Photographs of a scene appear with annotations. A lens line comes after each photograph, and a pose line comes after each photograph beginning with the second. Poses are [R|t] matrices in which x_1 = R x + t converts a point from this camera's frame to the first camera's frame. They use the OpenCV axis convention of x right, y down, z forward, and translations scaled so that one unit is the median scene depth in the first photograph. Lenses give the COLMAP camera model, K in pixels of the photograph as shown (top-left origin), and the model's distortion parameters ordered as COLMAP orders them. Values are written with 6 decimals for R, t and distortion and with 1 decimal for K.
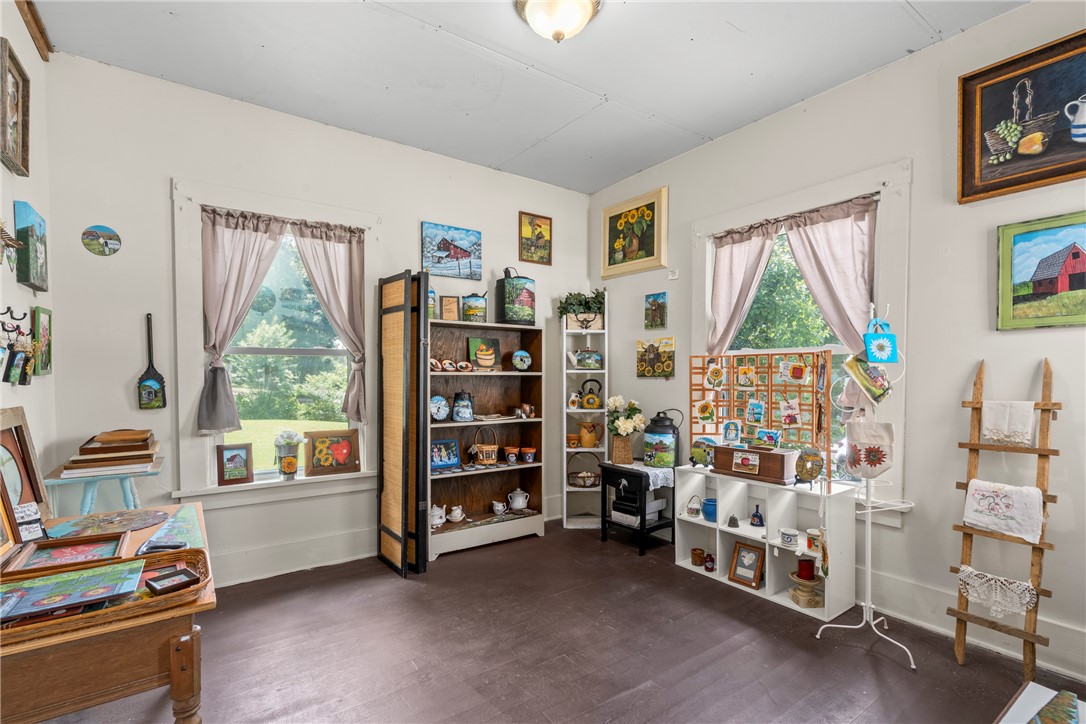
lens RADIAL K [[494.1, 0, 524.7], [0, 494.1, 384.0], [0, 0, 1]] dist [-0.001817, 0.000035]
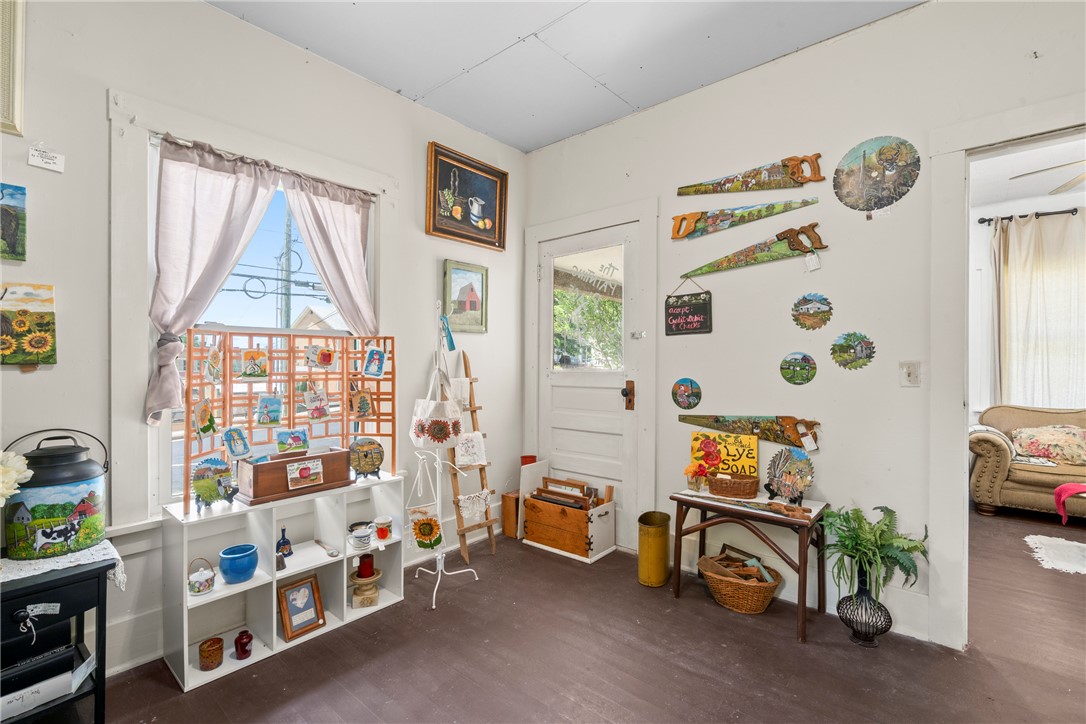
lens RADIAL K [[493.1, 0, 539.1], [0, 493.1, 363.2], [0, 0, 1]] dist [-0.004504, -0.000402]
pose [[-0.255552, -0.001889, 0.966793, -0.387257], [0.019369, 0.999787, 0.007074, -0.012677], [-0.966601, 0.020534, -0.255461, 0.827448]]
